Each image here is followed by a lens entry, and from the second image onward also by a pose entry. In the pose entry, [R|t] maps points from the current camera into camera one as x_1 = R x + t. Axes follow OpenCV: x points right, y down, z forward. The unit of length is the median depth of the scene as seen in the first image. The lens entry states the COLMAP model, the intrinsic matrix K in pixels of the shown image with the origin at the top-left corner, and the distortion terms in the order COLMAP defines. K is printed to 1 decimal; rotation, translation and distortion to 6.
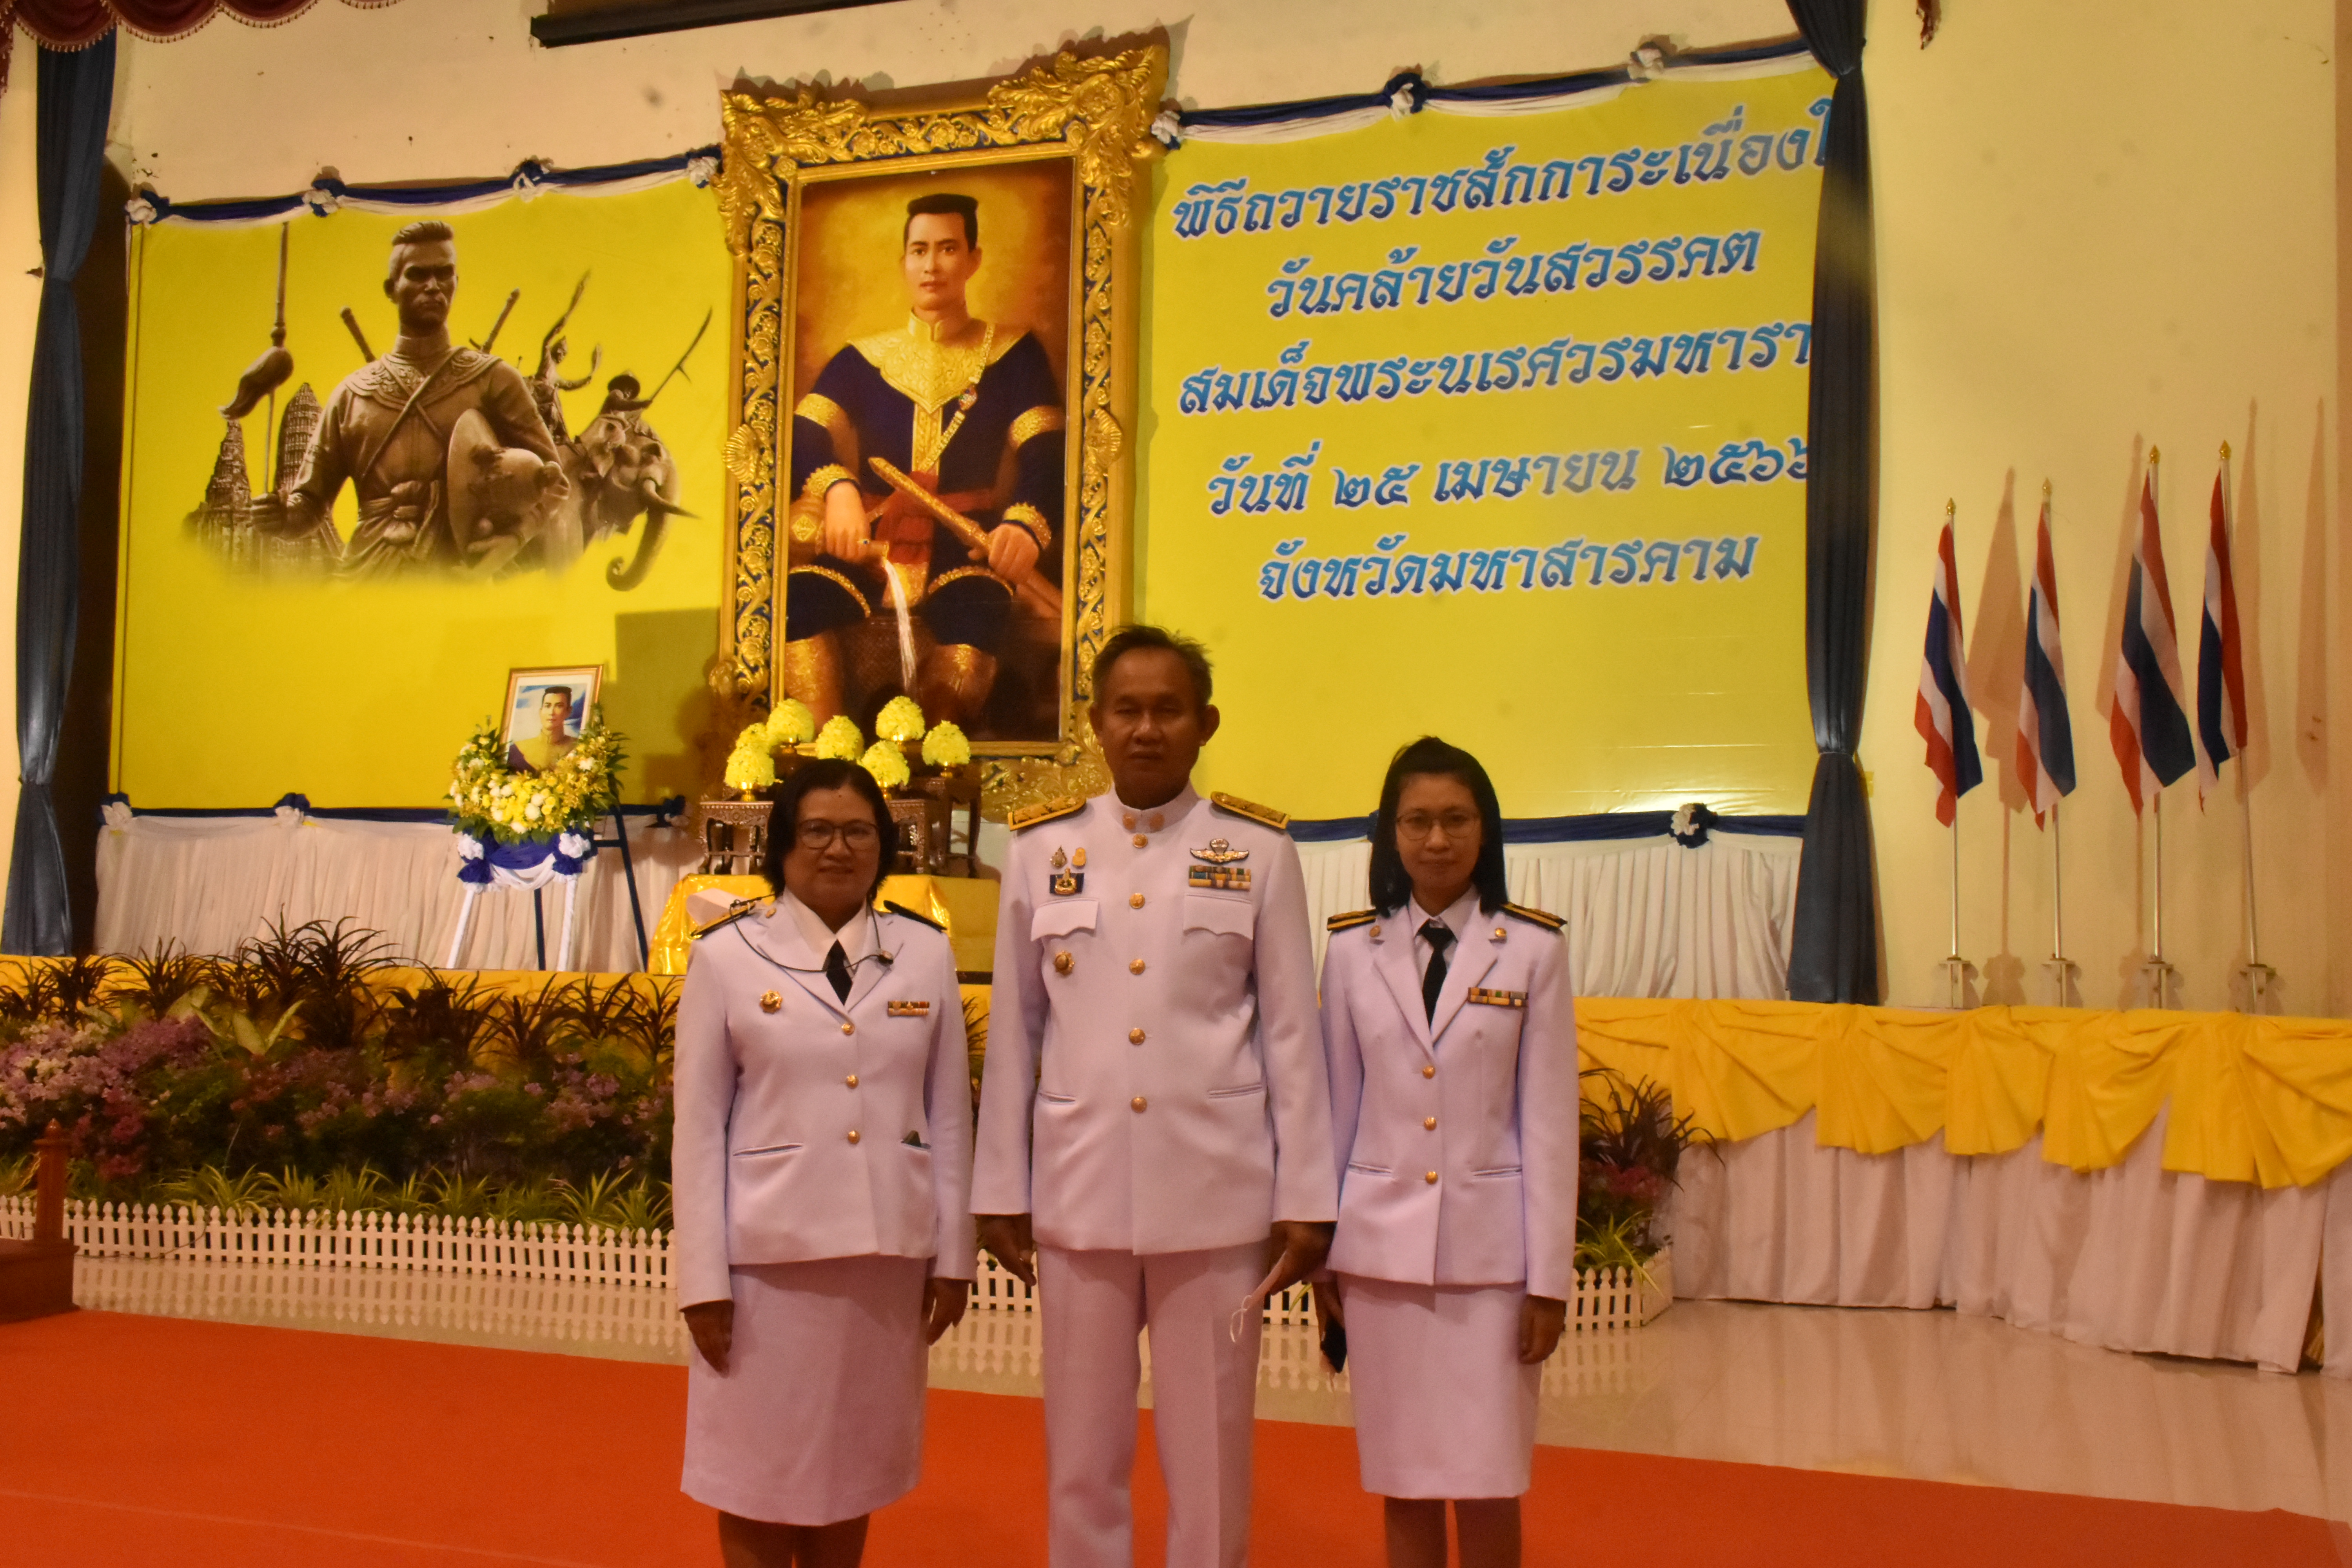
lens RADIAL K [[2419.4, 0, 1175.4], [0, 2419.4, 782.3], [0, 0, 1]] dist [-0.018128, 0.000000]
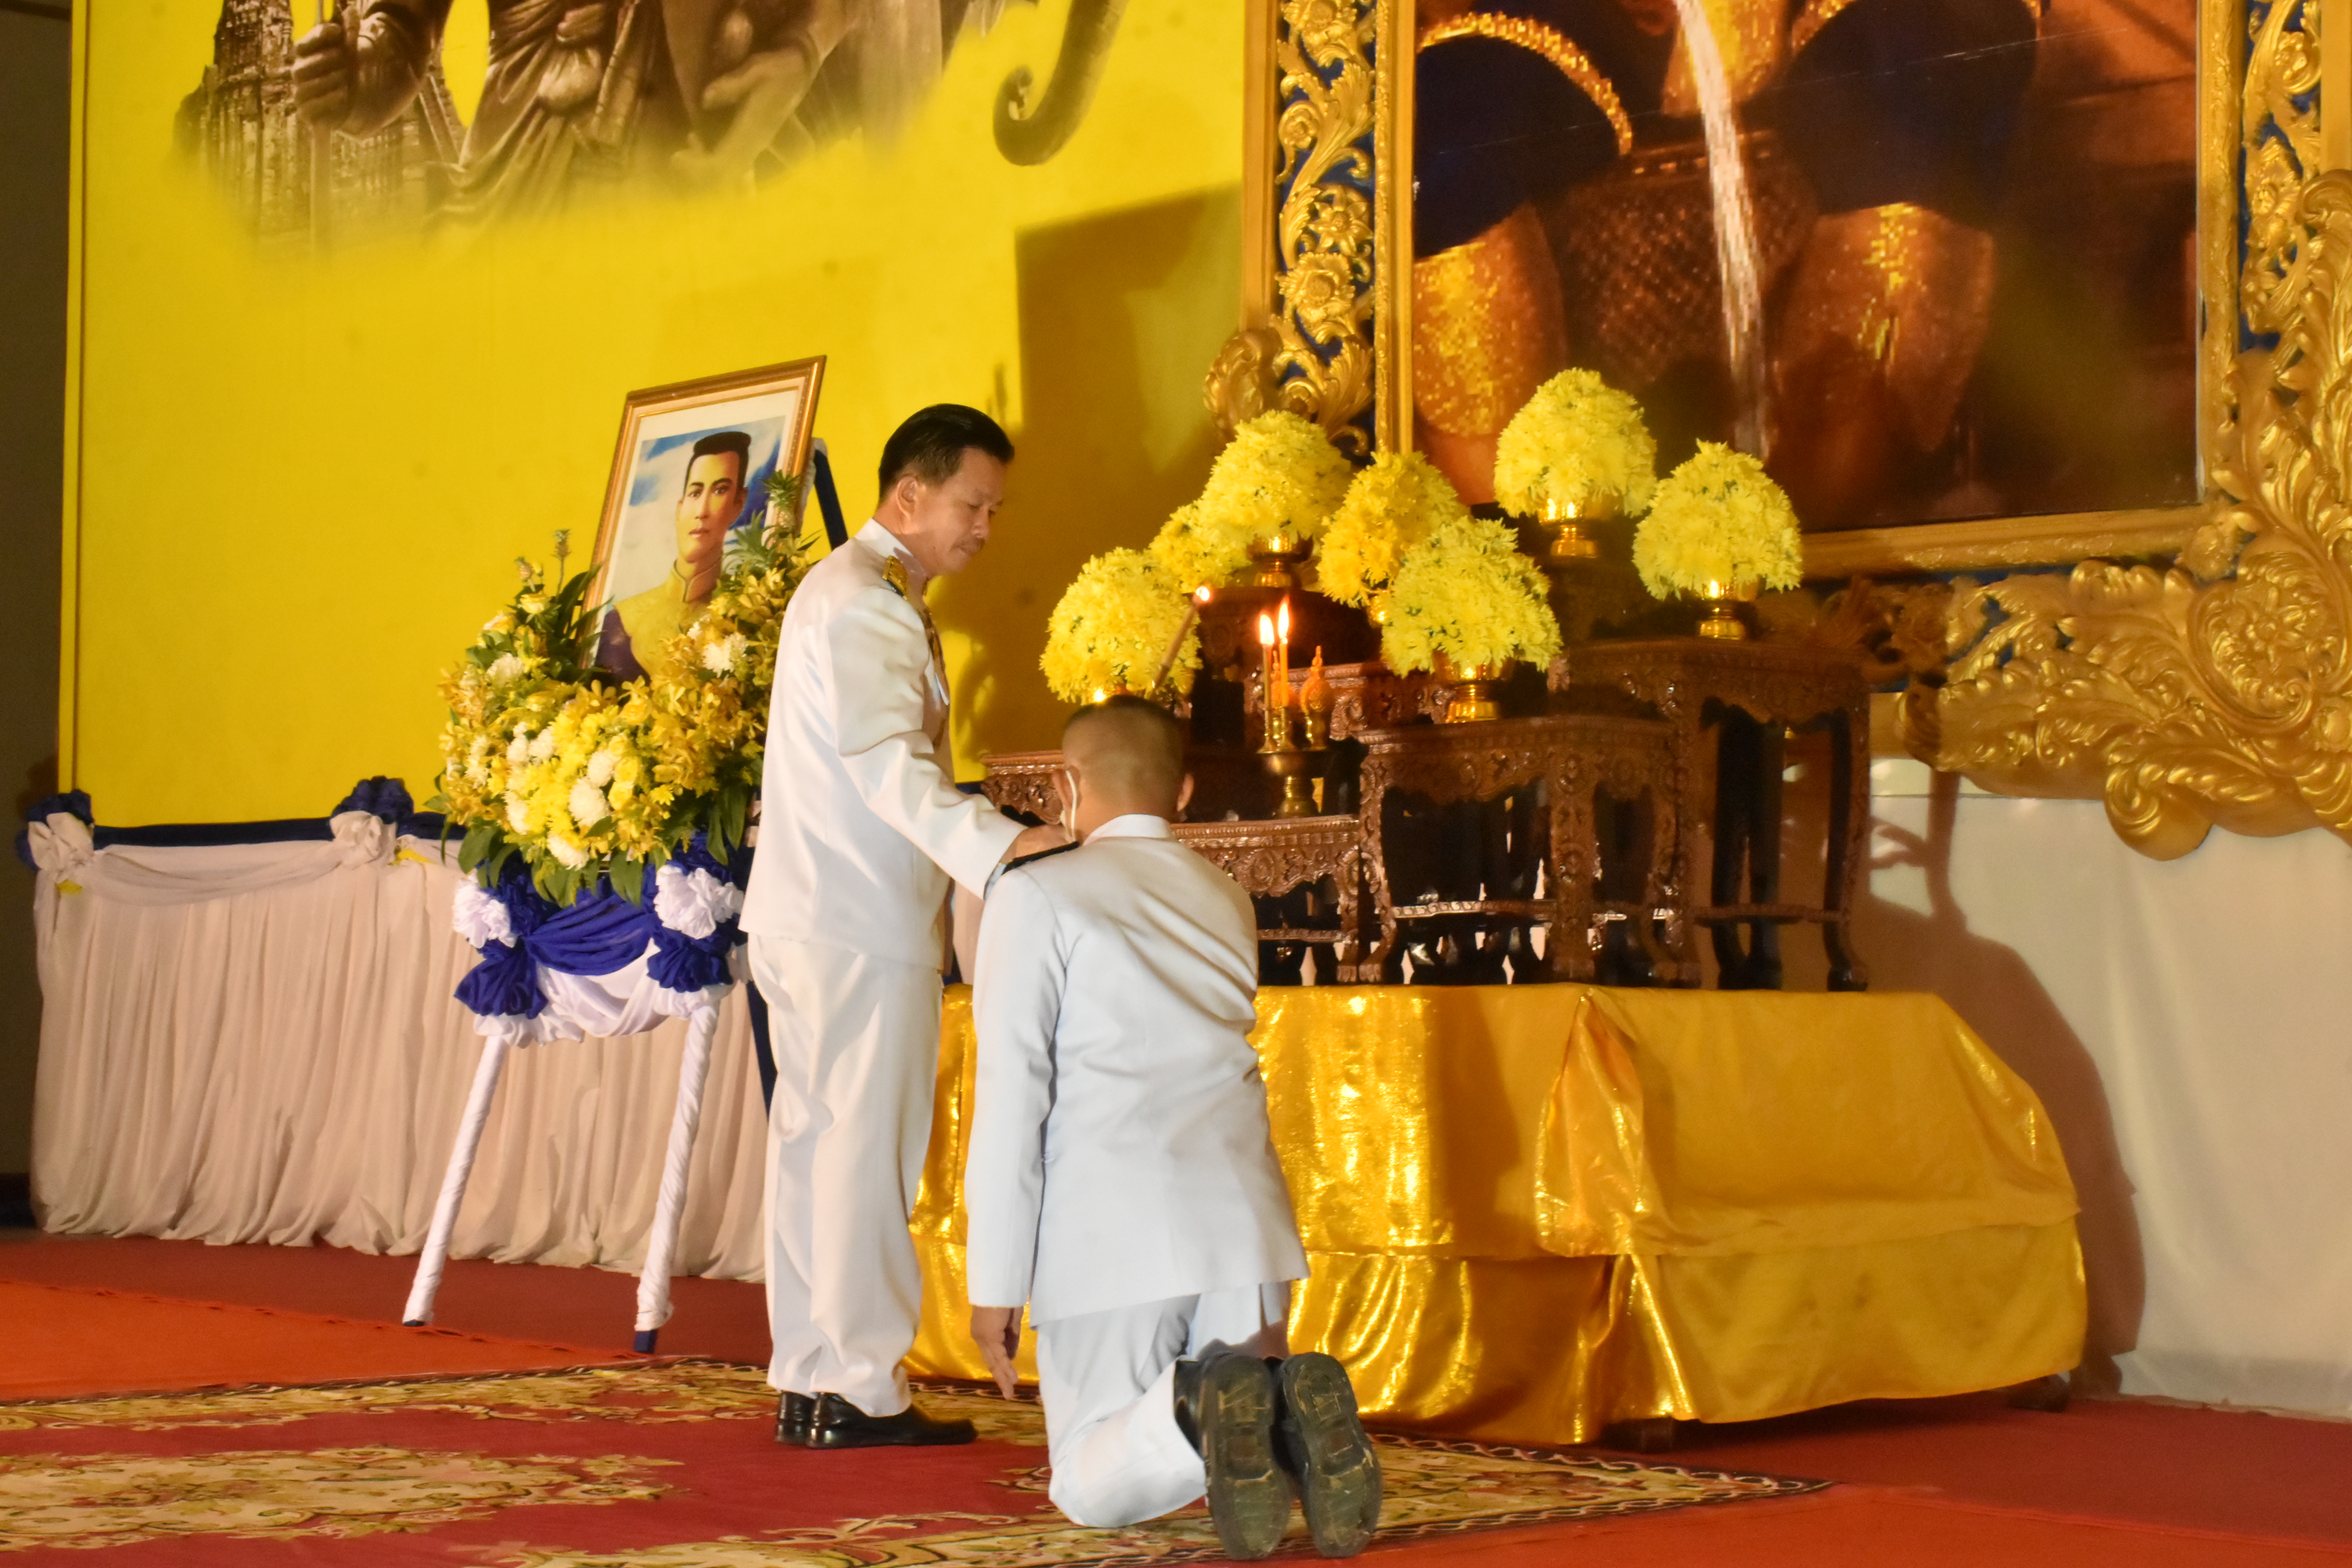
lens RADIAL K [[4326.1, 0, 1176.7], [0, 4326.1, 789.8], [0, 0, 1]] dist [-0.008375, 0.000000]
pose [[0.889268, -0.031763, -0.456282, 0.073495], [0.034364, 0.999406, -0.002598, 0.013548], [0.456093, -0.013369, 0.889832, 0.469023]]
